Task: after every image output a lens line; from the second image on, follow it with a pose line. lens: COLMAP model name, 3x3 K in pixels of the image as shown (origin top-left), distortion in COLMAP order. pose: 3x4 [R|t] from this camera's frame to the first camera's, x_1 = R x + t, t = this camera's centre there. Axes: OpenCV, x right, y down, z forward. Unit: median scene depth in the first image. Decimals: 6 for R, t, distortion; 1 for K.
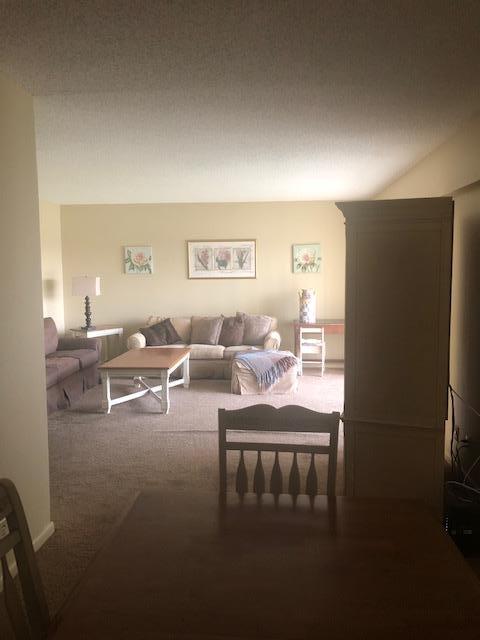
lens RADIAL K [[546.1, 0, 240.0], [0, 546.1, 320.0], [0, 0, 1]] dist [-0.010690, 0.107455]
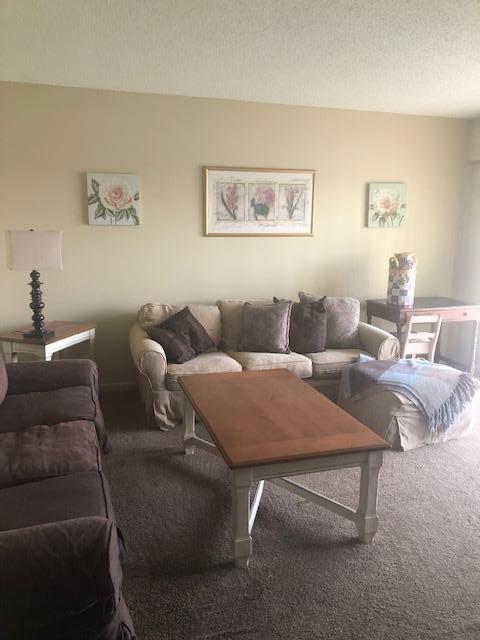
lens RADIAL K [[546.1, 0, 240.0], [0, 546.1, 320.0], [0, 0, 1]] dist [-0.010690, 0.107455]
pose [[0.926856, -0.050065, 0.372065, -0.281134], [0.019623, 0.996174, 0.085162, -0.035575], [-0.374905, -0.071632, 0.924292, 0.456857]]
